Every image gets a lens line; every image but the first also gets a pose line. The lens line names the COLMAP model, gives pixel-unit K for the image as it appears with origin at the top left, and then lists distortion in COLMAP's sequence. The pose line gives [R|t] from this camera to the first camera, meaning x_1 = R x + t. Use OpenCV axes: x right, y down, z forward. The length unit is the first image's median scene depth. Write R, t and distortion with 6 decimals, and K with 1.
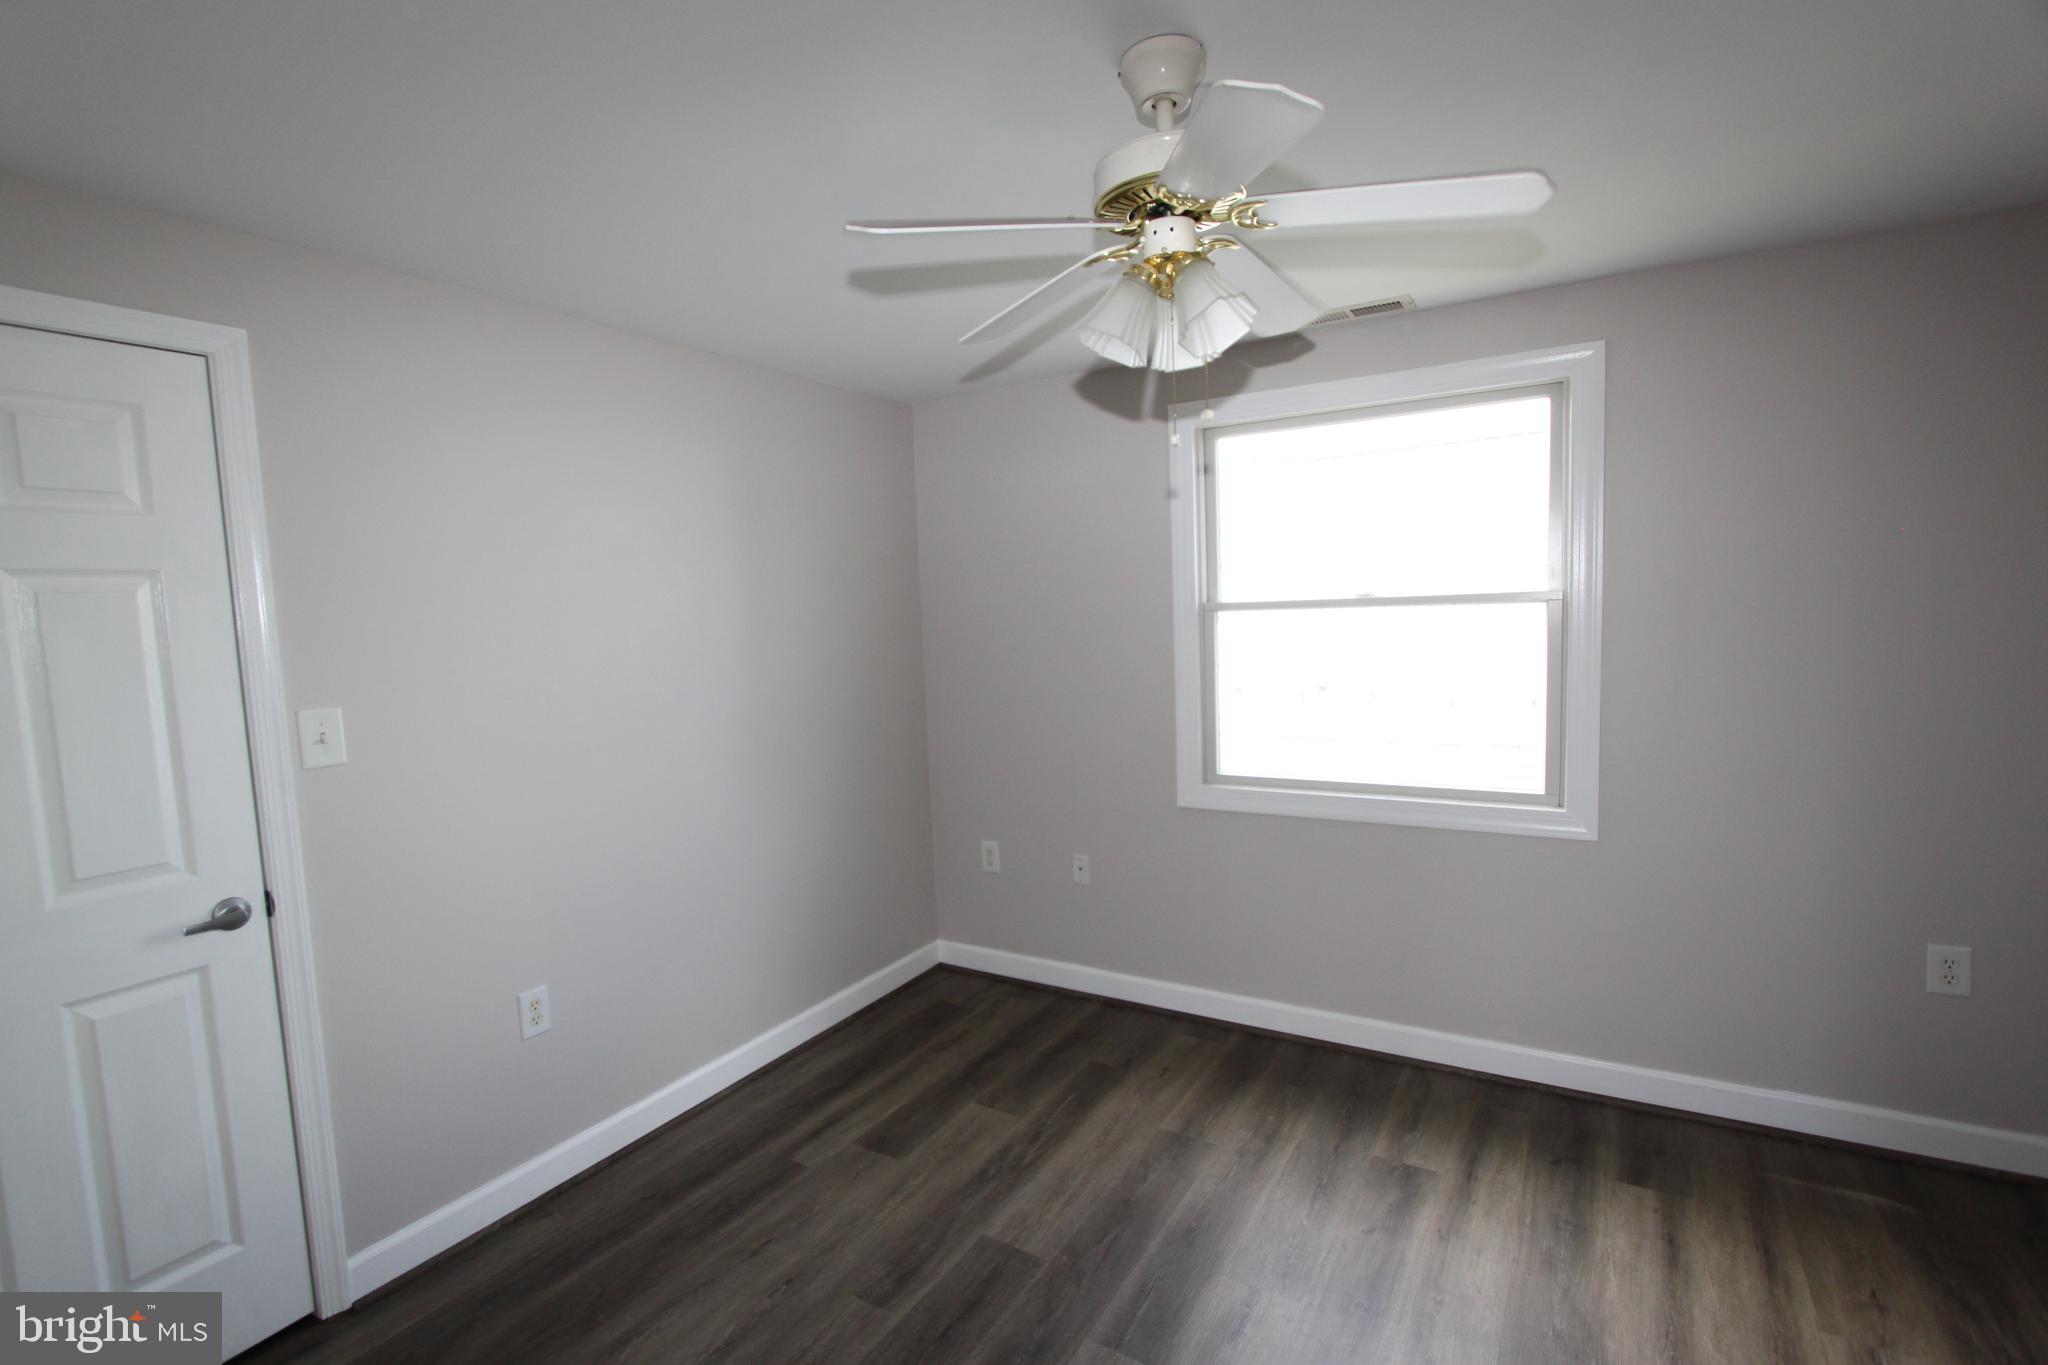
lens RADIAL K [[938.5, 0, 1002.3], [0, 938.5, 694.5], [0, 0, 1]] dist [-0.021767, 0.004684]
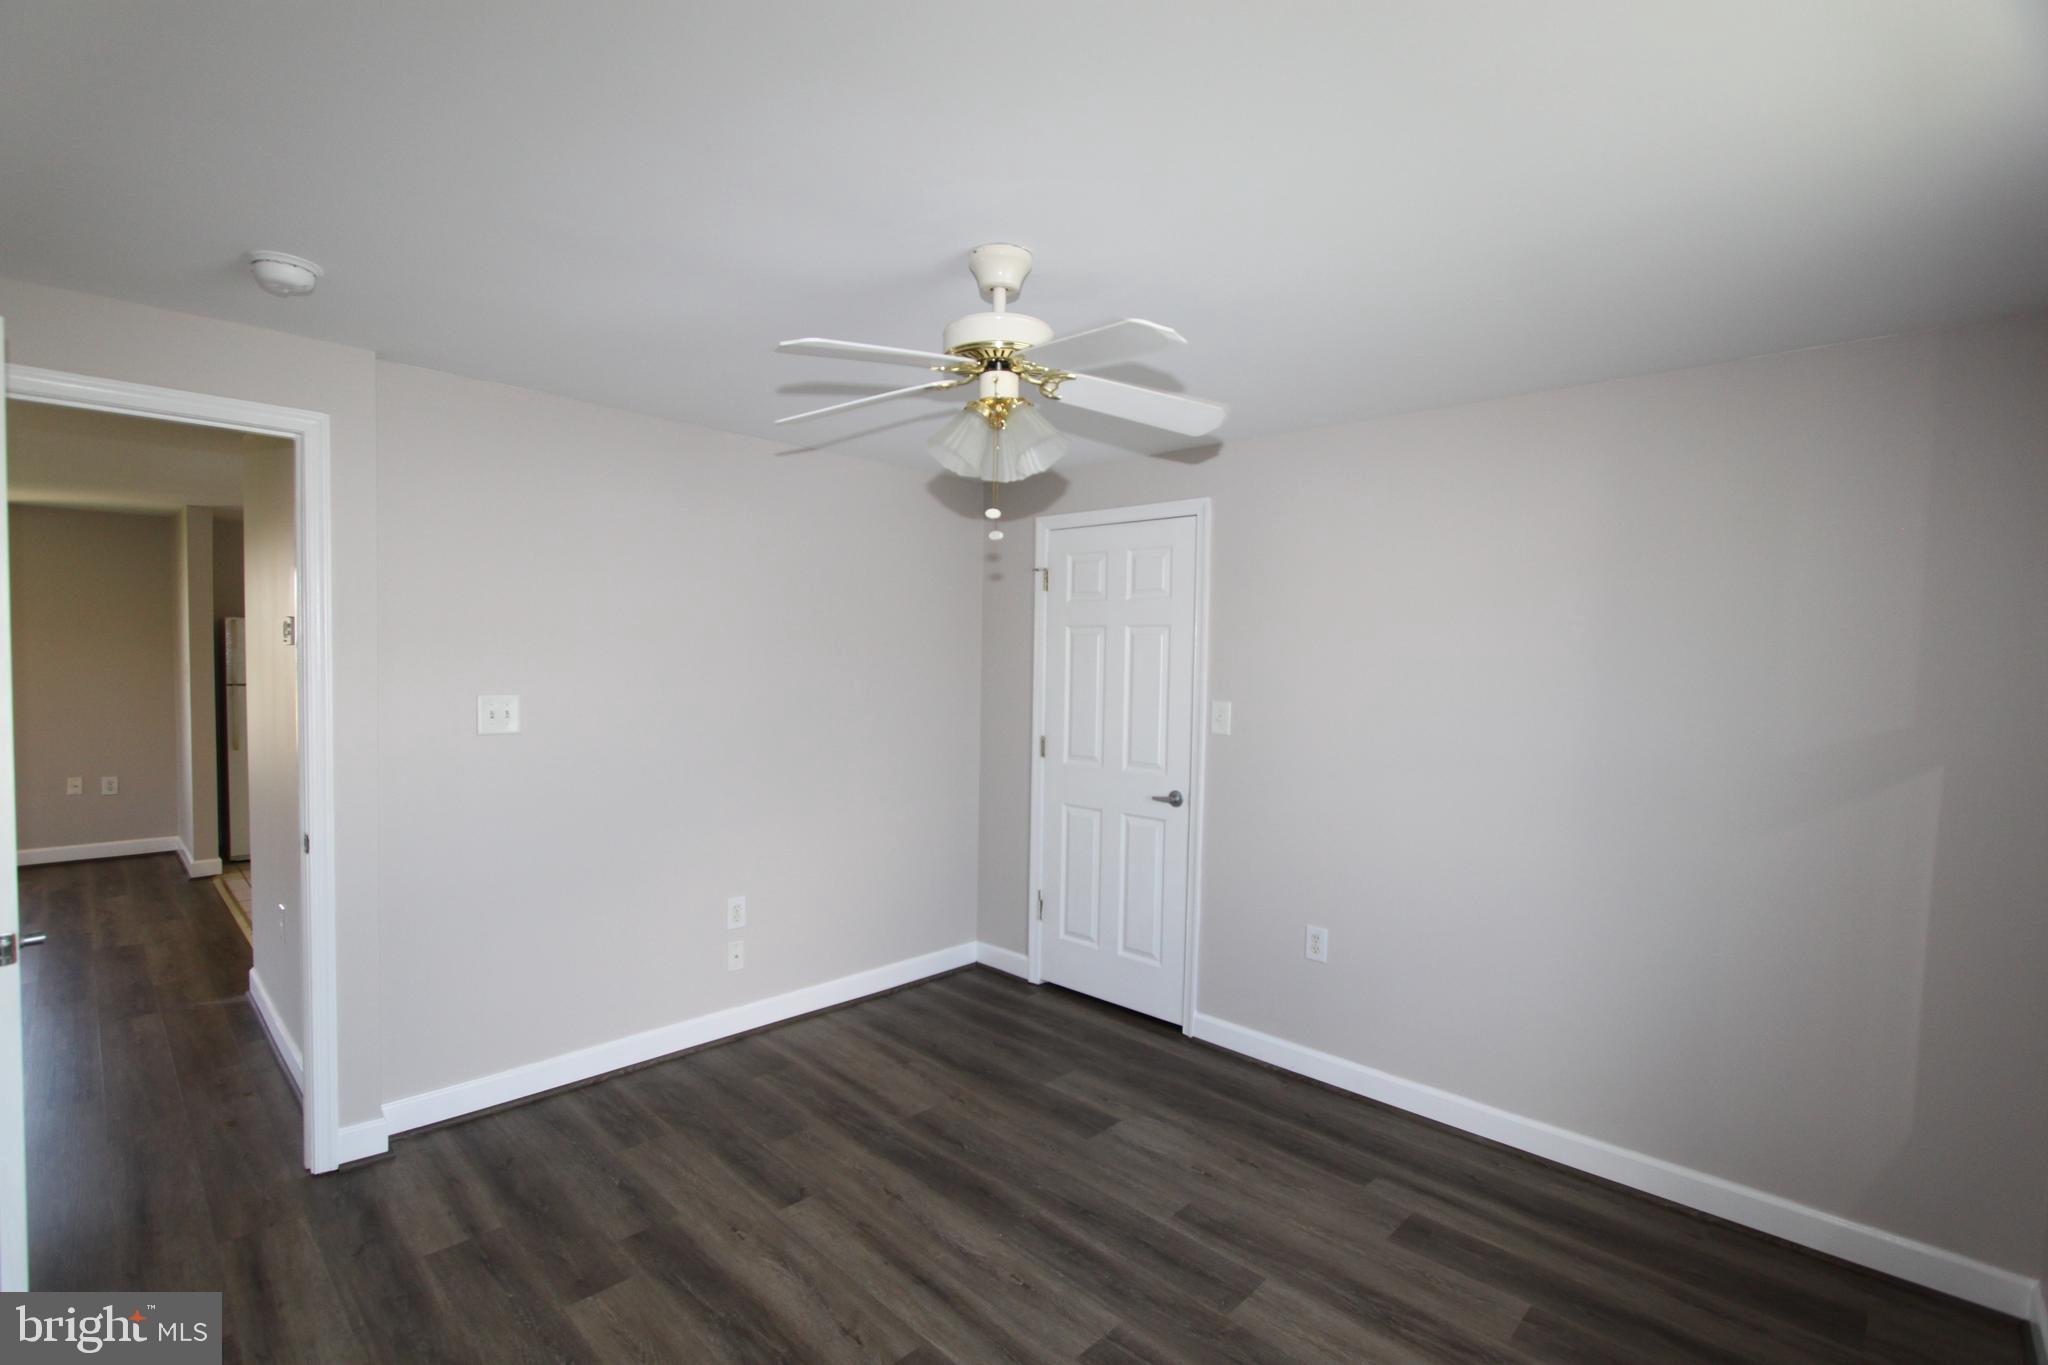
lens RADIAL K [[938.5, 0, 1002.3], [0, 938.5, 694.5], [0, 0, 1]] dist [-0.021767, 0.004684]
pose [[-0.227880, 0.065597, -0.971477, 0.954202], [-0.103766, 0.990410, 0.091216, -0.102064], [0.968144, 0.121593, -0.218888, 0.851179]]
